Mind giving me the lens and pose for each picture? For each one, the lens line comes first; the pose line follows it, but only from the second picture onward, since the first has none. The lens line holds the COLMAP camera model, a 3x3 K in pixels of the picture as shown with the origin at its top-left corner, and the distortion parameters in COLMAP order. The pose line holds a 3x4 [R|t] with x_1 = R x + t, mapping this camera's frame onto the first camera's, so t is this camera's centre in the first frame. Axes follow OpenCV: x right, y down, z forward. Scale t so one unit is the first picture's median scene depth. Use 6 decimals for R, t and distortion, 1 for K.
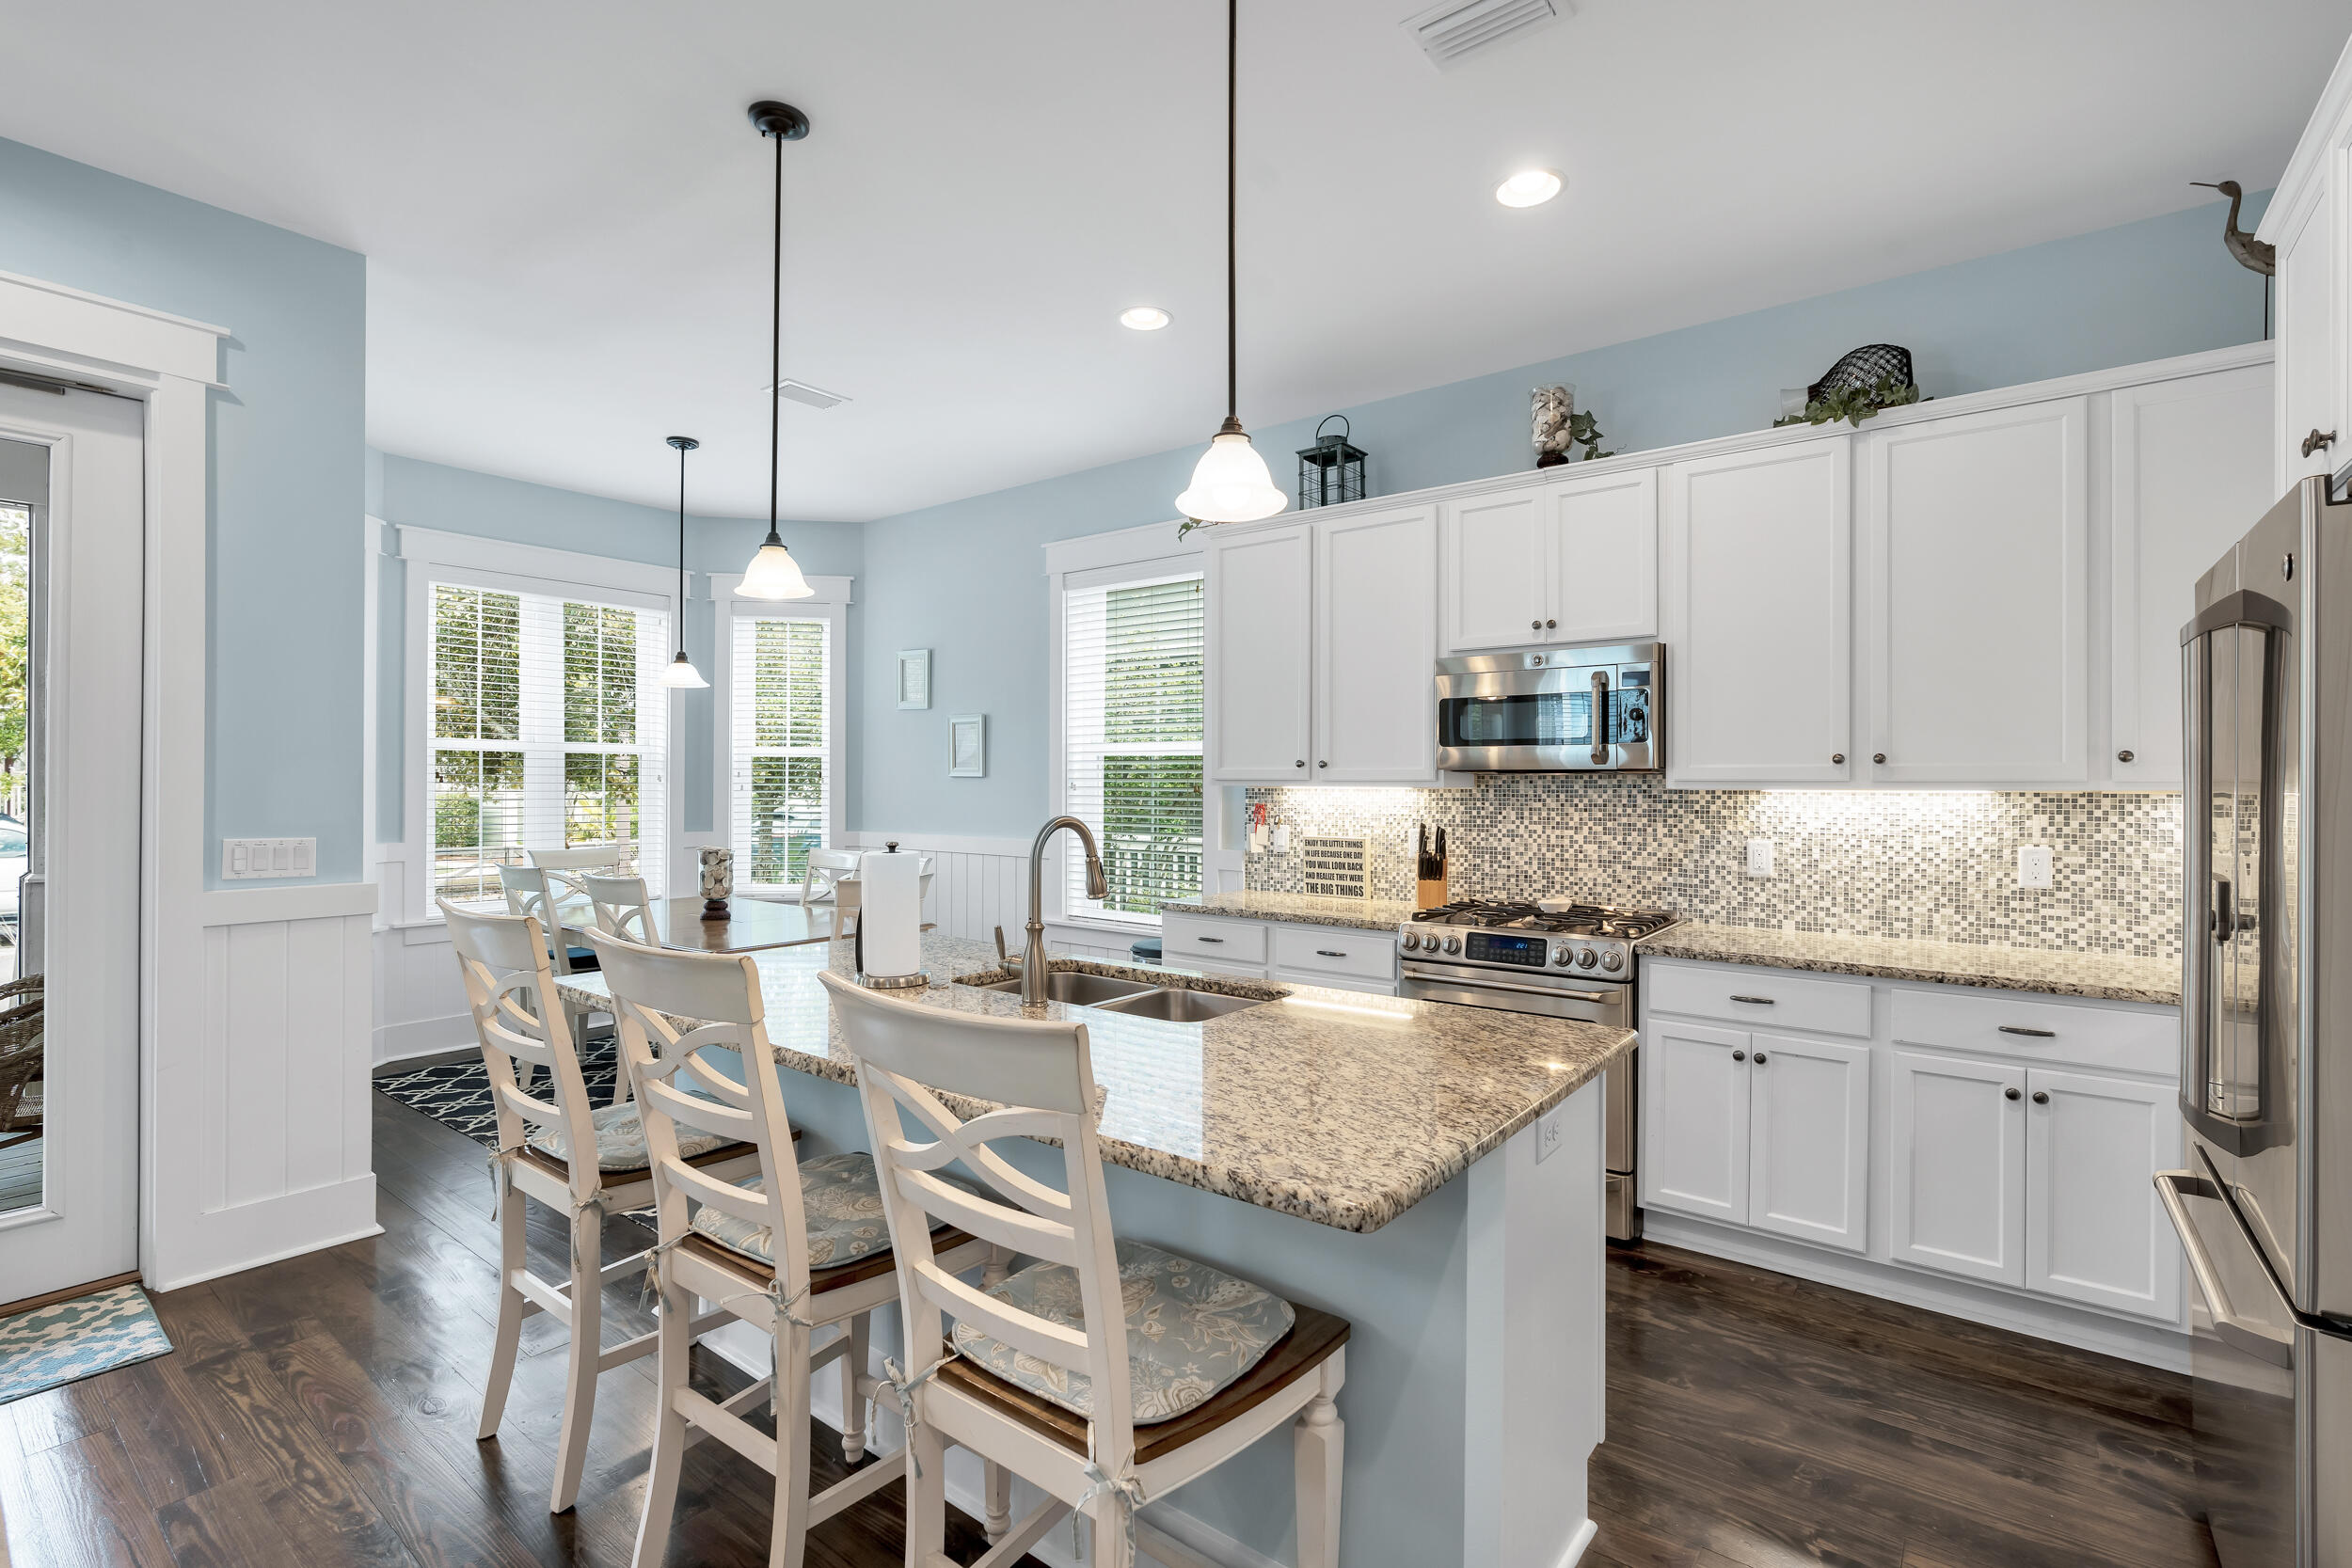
lens RADIAL K [[1060.8, 0, 1181.5], [0, 1060.8, 783.2], [0, 0, 1]] dist [-0.012417, 0.004637]
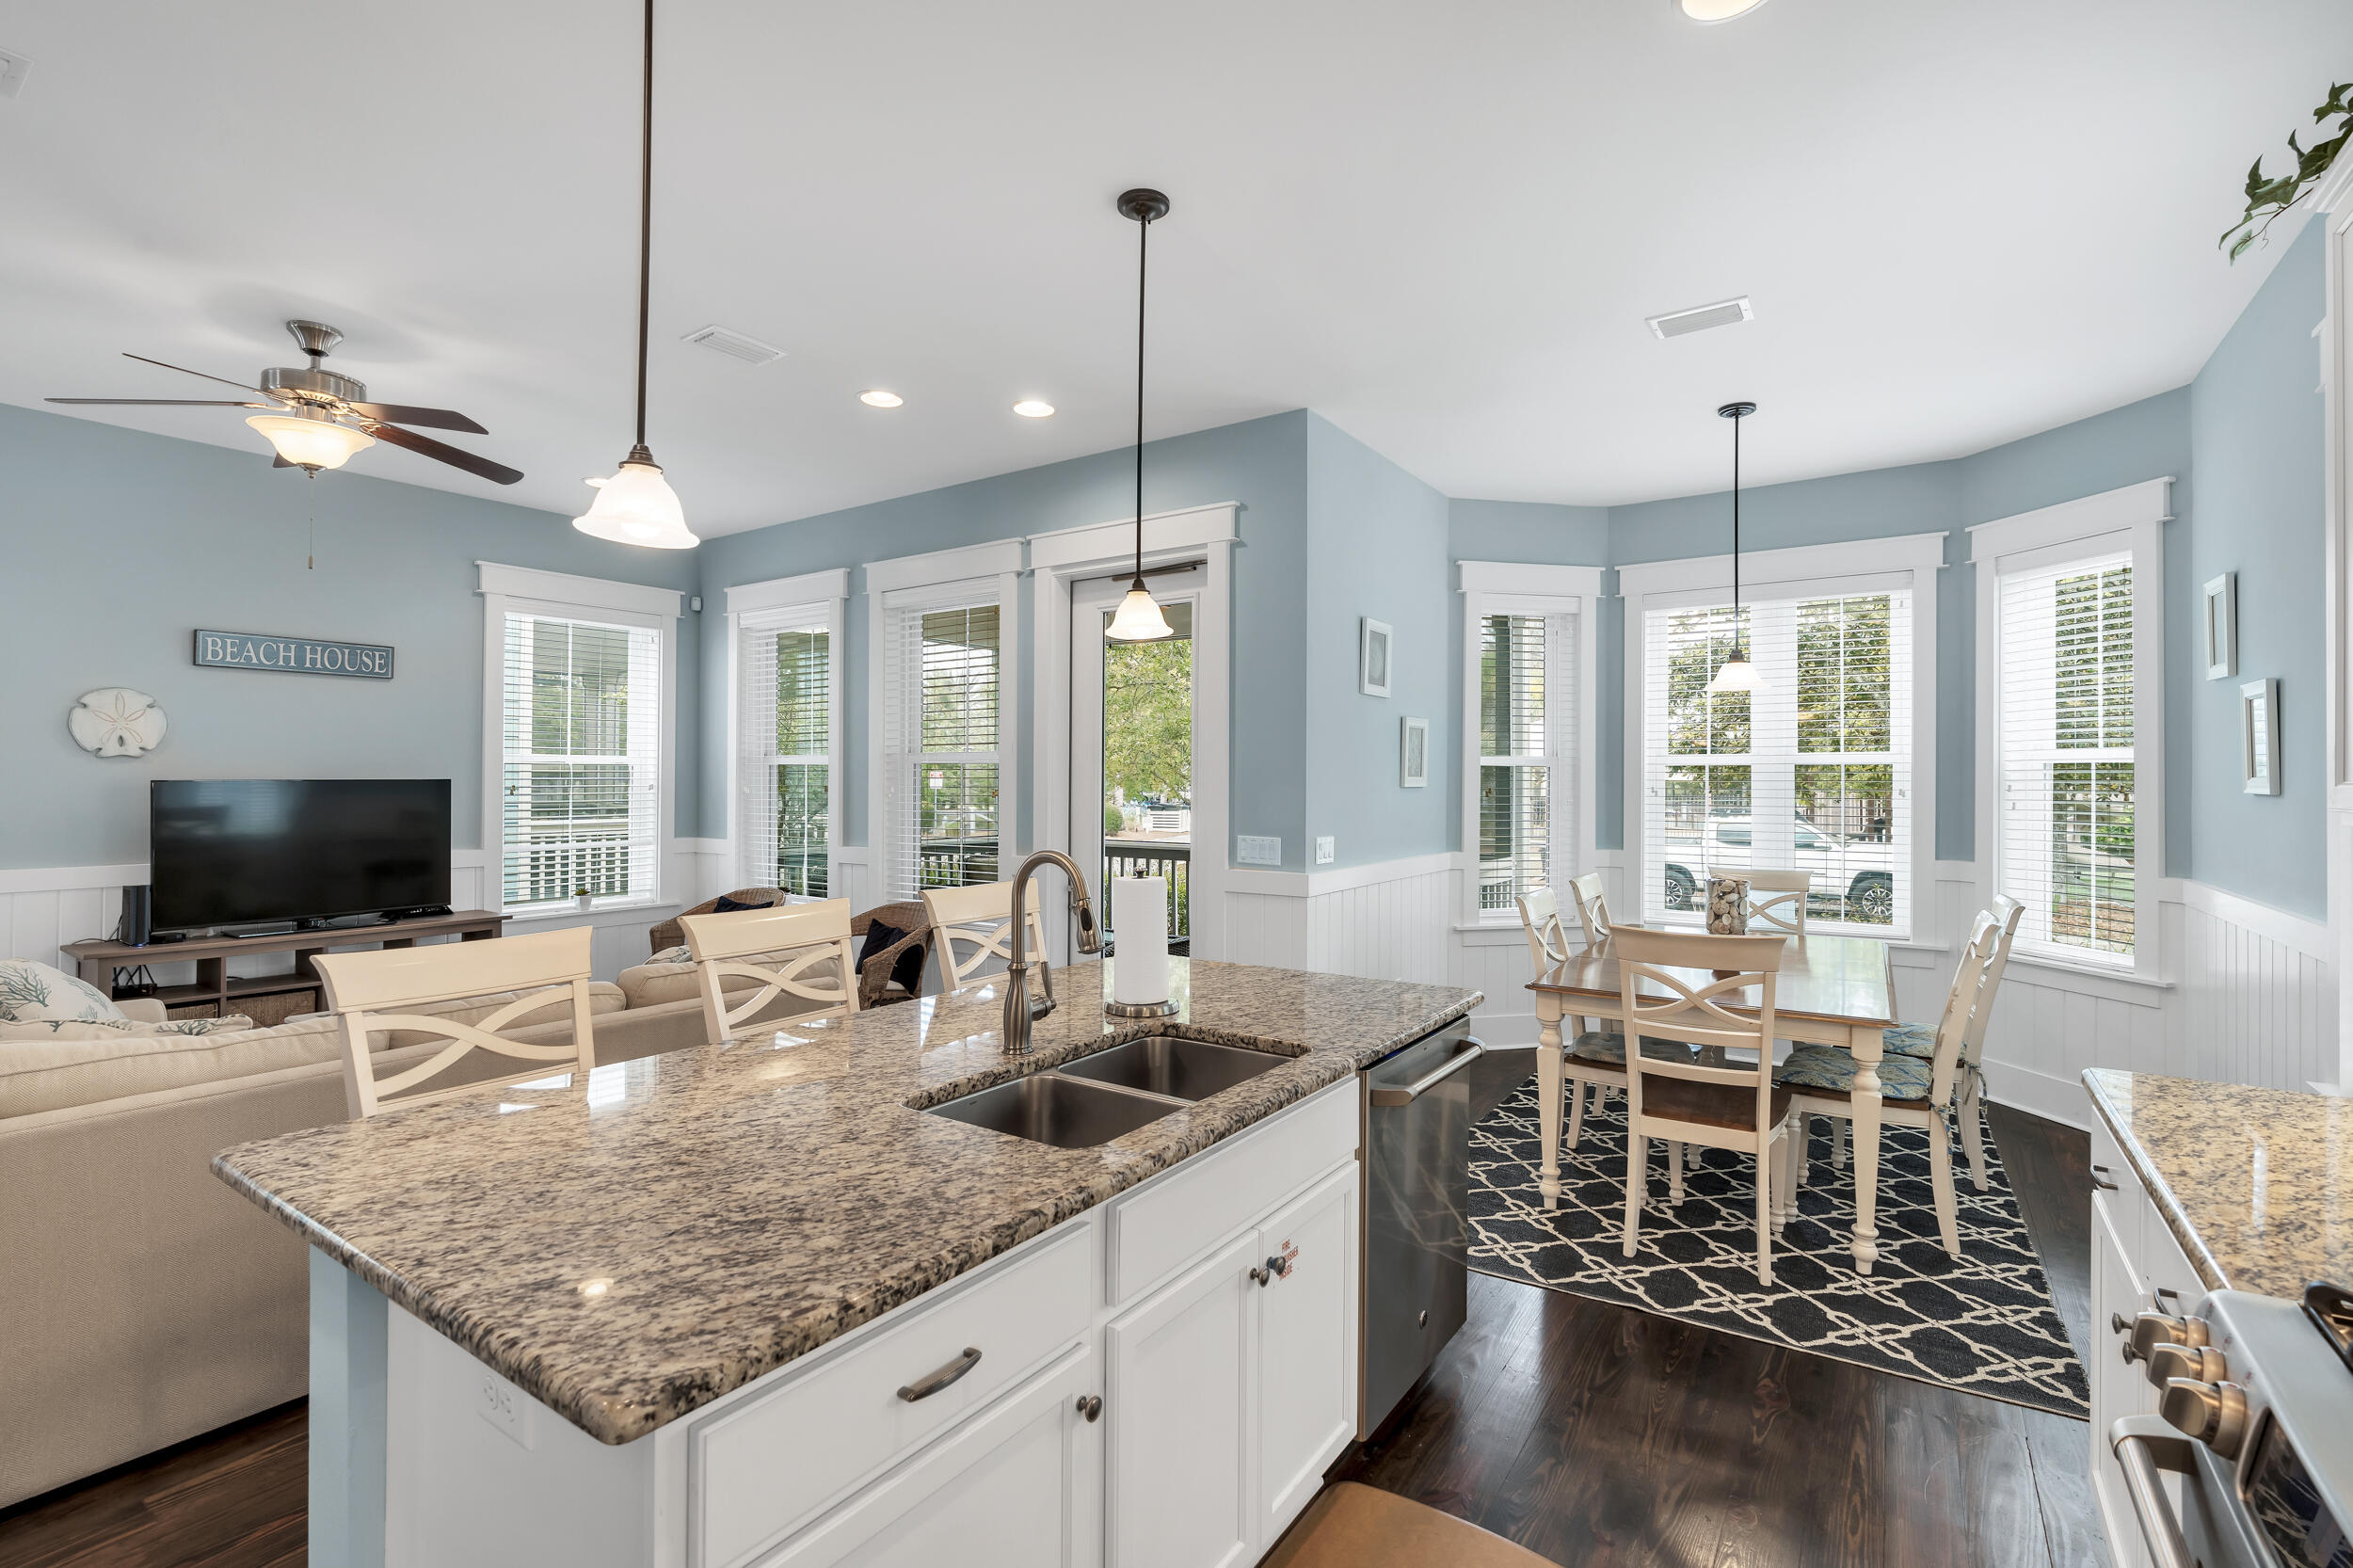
lens RADIAL K [[1061.3, 0, 1210.2], [0, 1061.3, 785.0], [0, 0, 1]] dist [-0.012417, 0.004637]
pose [[0.070549, -0.000894, -0.997508, 0.512200], [-0.002445, 0.999996, -0.001069, -0.015176], [0.997505, 0.002515, 0.070547, 0.703806]]
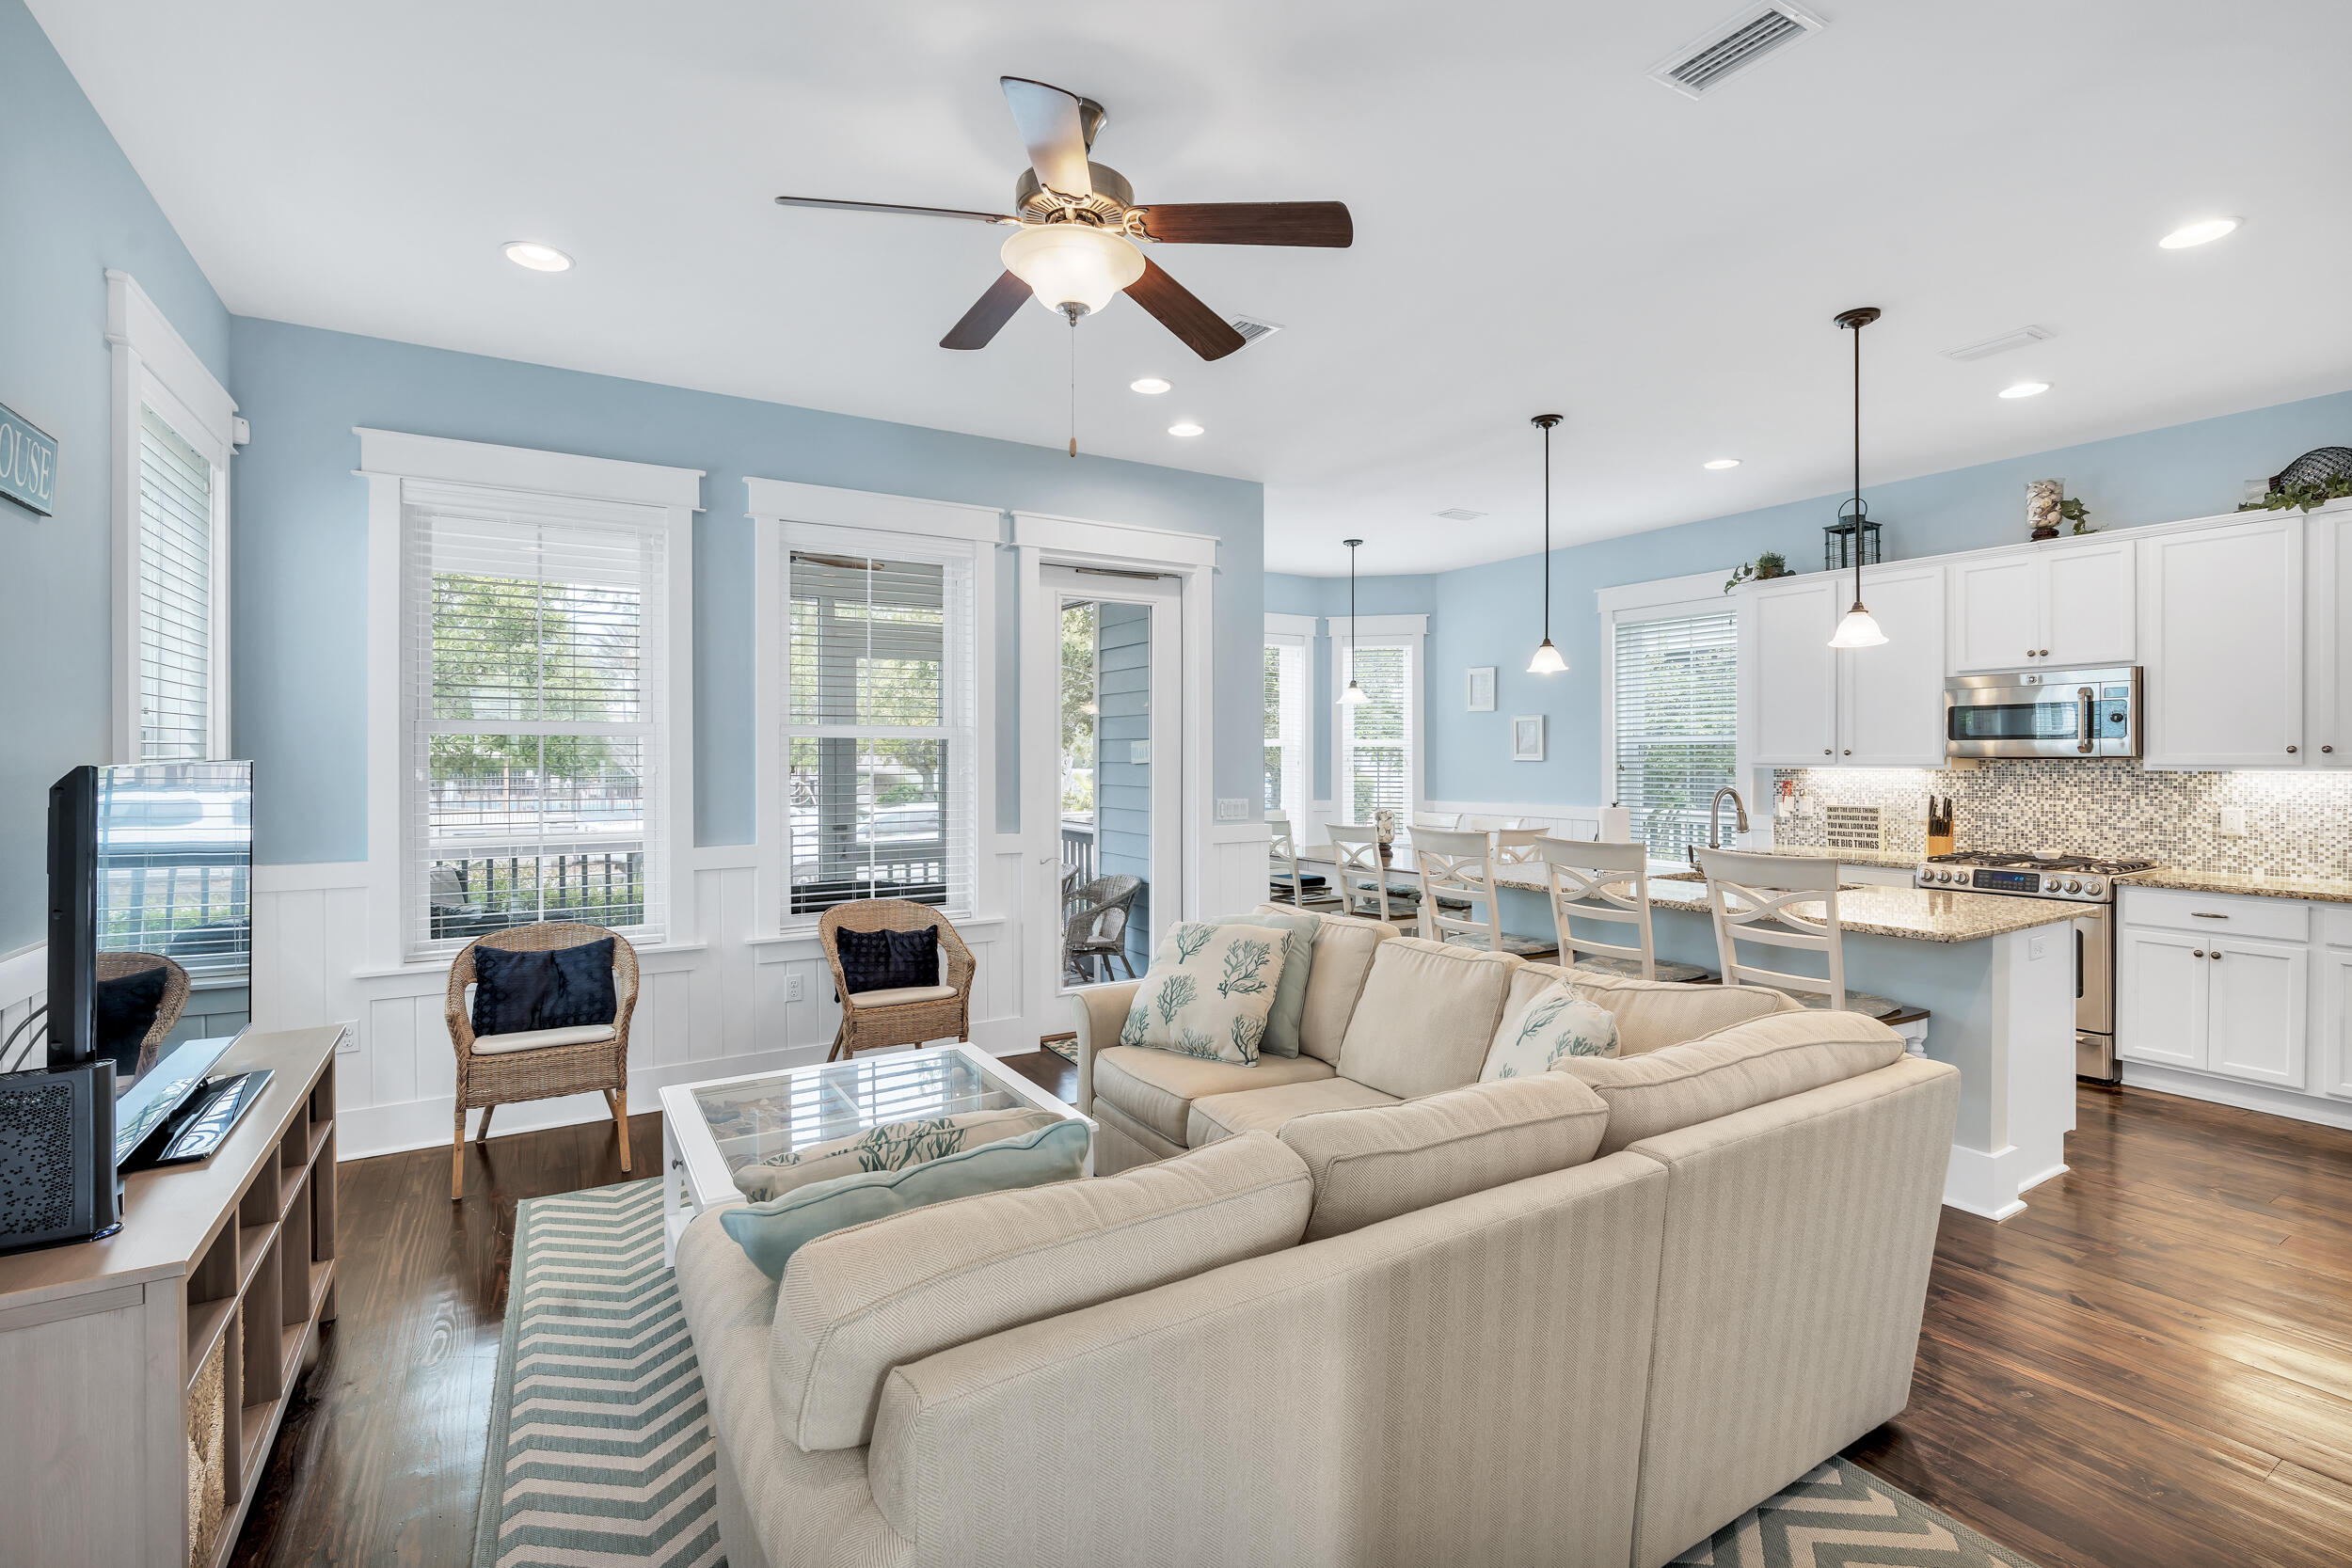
lens RADIAL K [[1060.8, 0, 1188.6], [0, 1060.8, 766.2], [0, 0, 1]] dist [-0.012417, 0.004637]
pose [[0.937872, -0.004481, -0.346952, -0.230708], [0.007023, 0.999957, 0.006070, -0.016970], [0.346910, -0.008129, 0.937863, -0.707538]]
